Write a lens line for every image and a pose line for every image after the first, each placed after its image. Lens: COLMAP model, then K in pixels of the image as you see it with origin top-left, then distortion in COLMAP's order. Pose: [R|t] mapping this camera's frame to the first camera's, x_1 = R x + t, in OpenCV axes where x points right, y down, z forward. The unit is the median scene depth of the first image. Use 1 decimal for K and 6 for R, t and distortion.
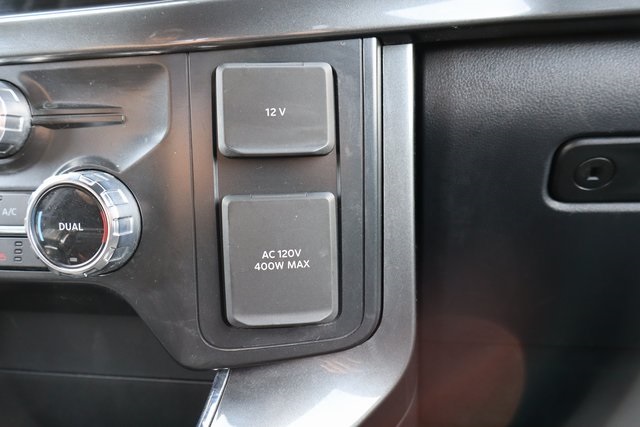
lens RADIAL K [[530.5, 0, 318.4], [0, 530.5, 211.9], [0, 0, 1]] dist [-0.015943, 0.002100]
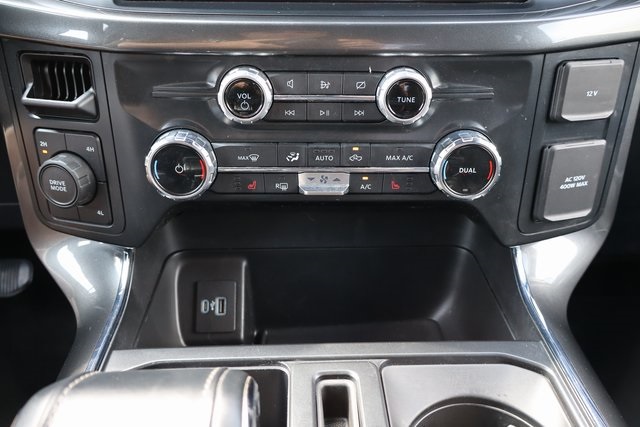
lens RADIAL K [[530.5, 0, 318.4], [0, 530.5, 211.9], [0, 0, 1]] dist [-0.015943, 0.002100]
pose [[0.979349, -0.061272, 0.192668, -1.151832], [0.001566, 0.955241, 0.295825, -0.303490], [-0.202170, -0.289414, 0.935610, -0.397286]]
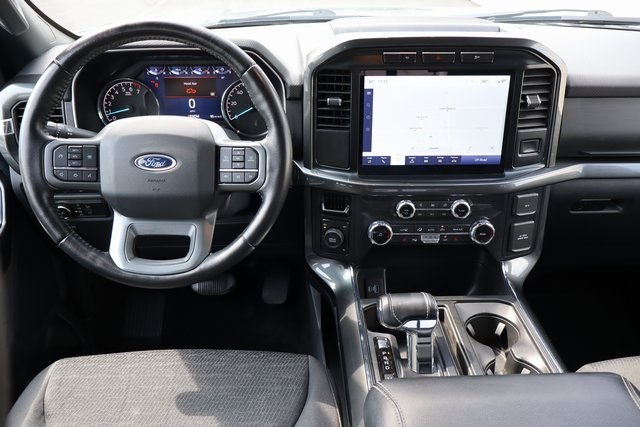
lens RADIAL K [[530.5, 0, 318.4], [0, 530.5, 211.9], [0, 0, 1]] dist [-0.015943, 0.002100]
pose [[0.980028, -0.058856, 0.189948, -2.497120], [0.009644, 0.968141, 0.250219, -1.197891], [-0.198624, -0.243390, 0.949374, -2.711926]]
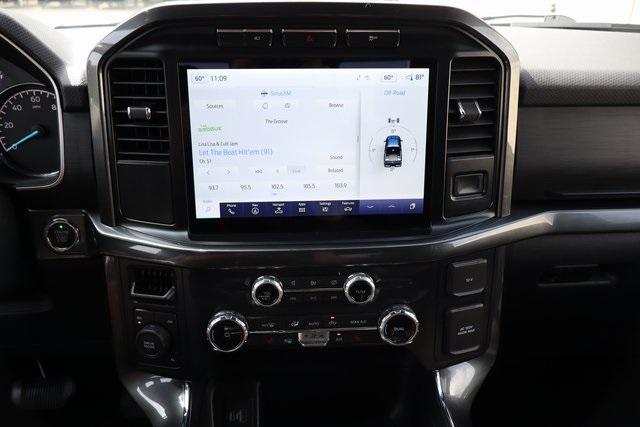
lens RADIAL K [[530.5, 0, 318.4], [0, 530.5, 211.9], [0, 0, 1]] dist [-0.015943, 0.002100]
pose [[0.967282, -0.052645, 0.248180, -1.410095], [0.016283, 0.989099, 0.146349, -0.896105], [-0.253179, -0.137519, 0.957595, -1.283717]]
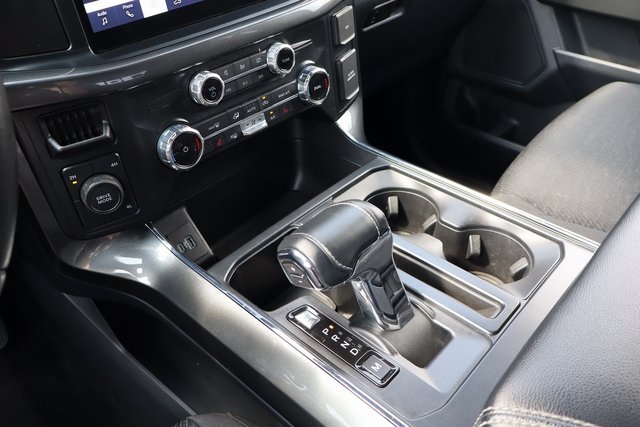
lens RADIAL K [[530.5, 0, 318.4], [0, 530.5, 211.9], [0, 0, 1]] dist [-0.015943, 0.002100]
pose [[0.552052, -0.498959, 0.668041, -2.565070], [0.194939, 0.856222, 0.478418, -0.721278], [-0.810702, -0.133884, 0.569945, -0.681744]]
